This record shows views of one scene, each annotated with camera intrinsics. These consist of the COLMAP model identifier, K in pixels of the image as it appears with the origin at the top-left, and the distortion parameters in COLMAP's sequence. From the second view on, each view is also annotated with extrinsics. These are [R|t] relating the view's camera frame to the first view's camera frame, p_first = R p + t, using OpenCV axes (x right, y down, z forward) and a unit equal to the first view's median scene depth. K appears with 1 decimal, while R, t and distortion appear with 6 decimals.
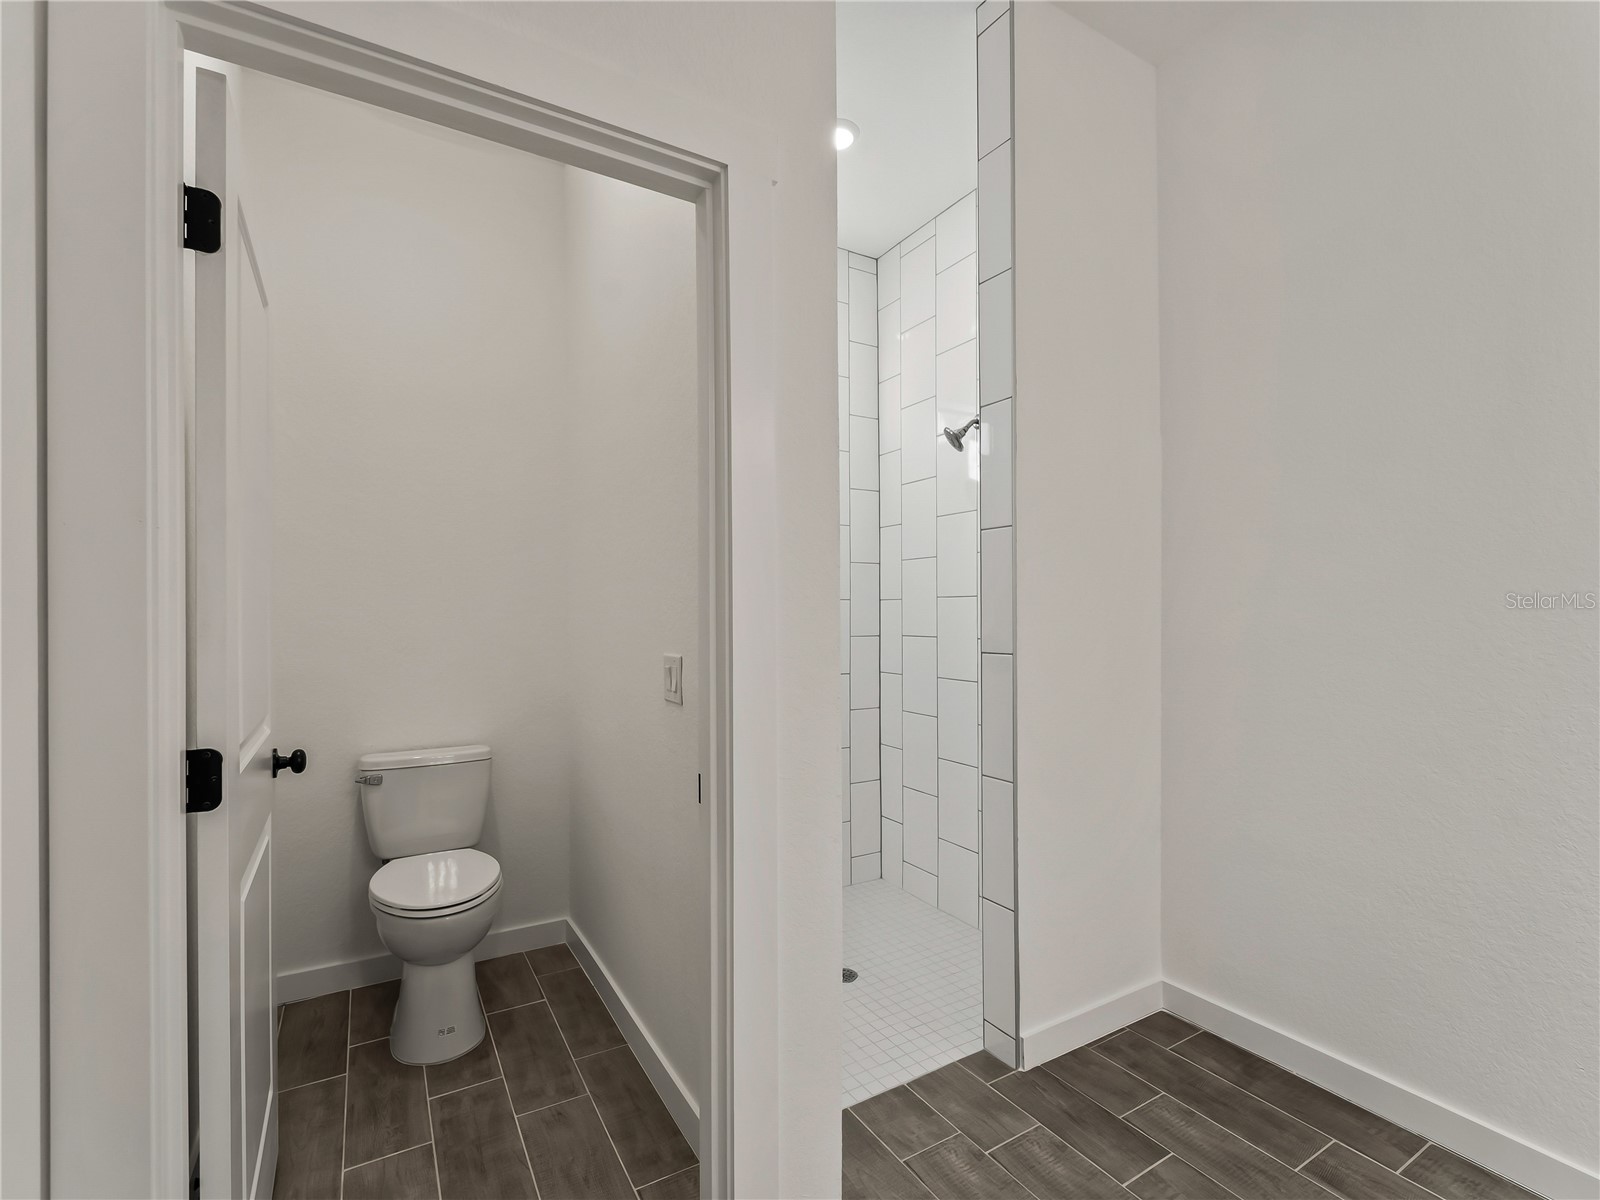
lens RADIAL K [[735.0, 0, 799.4], [0, 735.0, 608.9], [0, 0, 1]] dist [-0.000045, -0.000694]
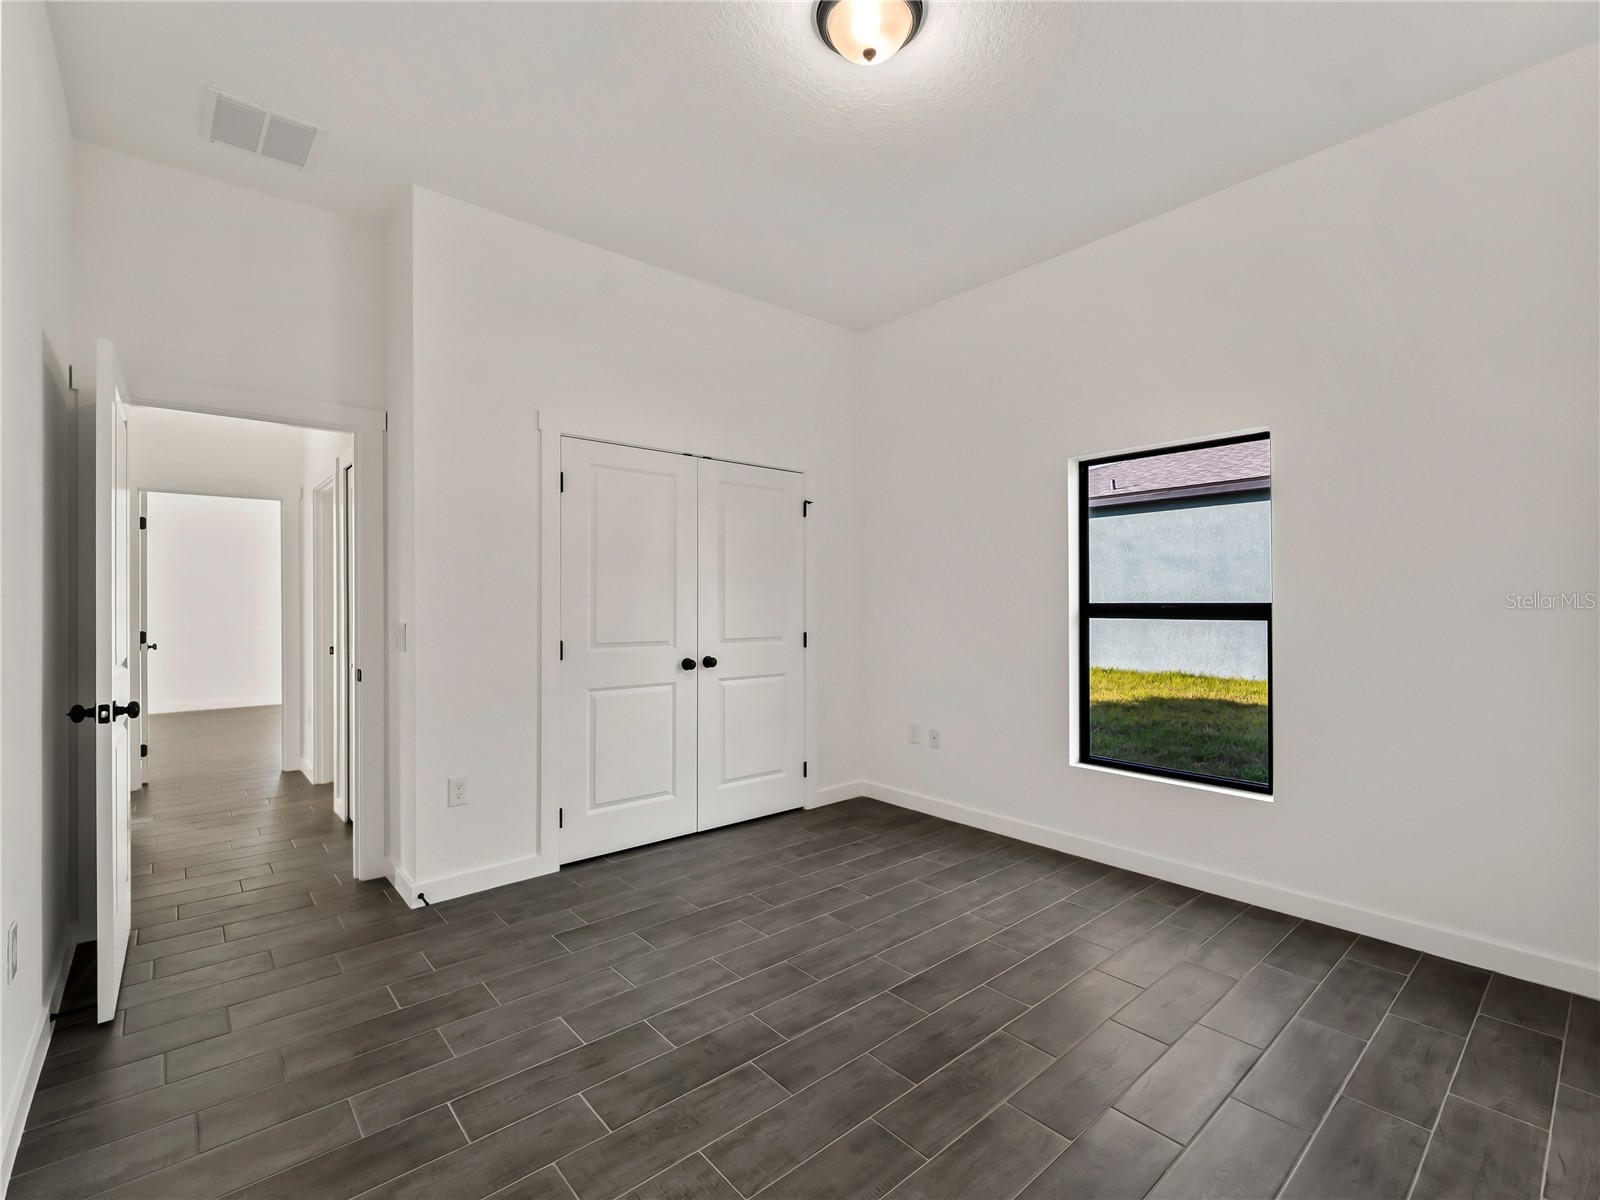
lens RADIAL K [[735.0, 0, 799.4], [0, 735.0, 608.9], [0, 0, 1]] dist [-0.000045, -0.000694]
pose [[0.987930, 0.004244, 0.154841, 1.920331], [-0.006407, 0.999889, 0.013476, -0.027683], [-0.154767, -0.014306, 0.987847, -3.147643]]
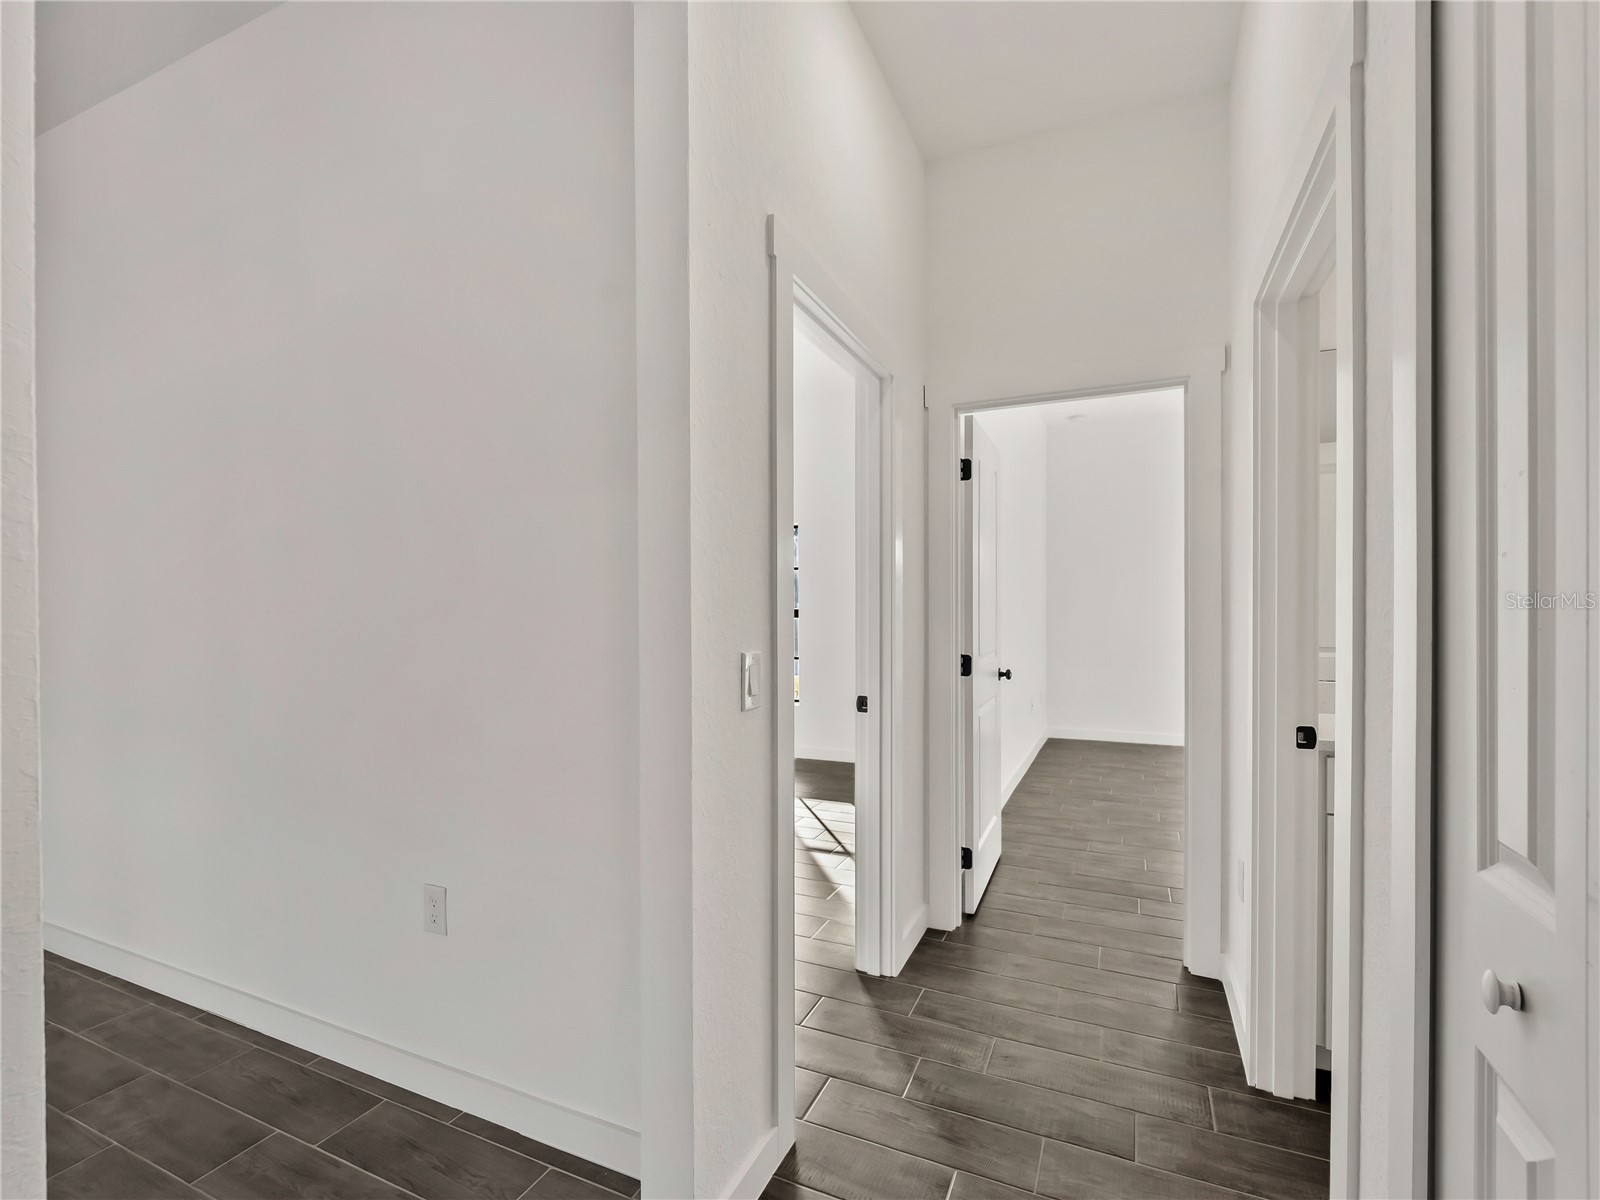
lens RADIAL K [[735.0, 0, 799.4], [0, 735.0, 608.9], [0, 0, 1]] dist [-0.000045, -0.000694]
pose [[0.587708, 0.001789, -0.809071, 0.785756], [0.005835, 0.999962, 0.006450, 0.000384], [0.809052, -0.008511, 0.587675, -0.849705]]
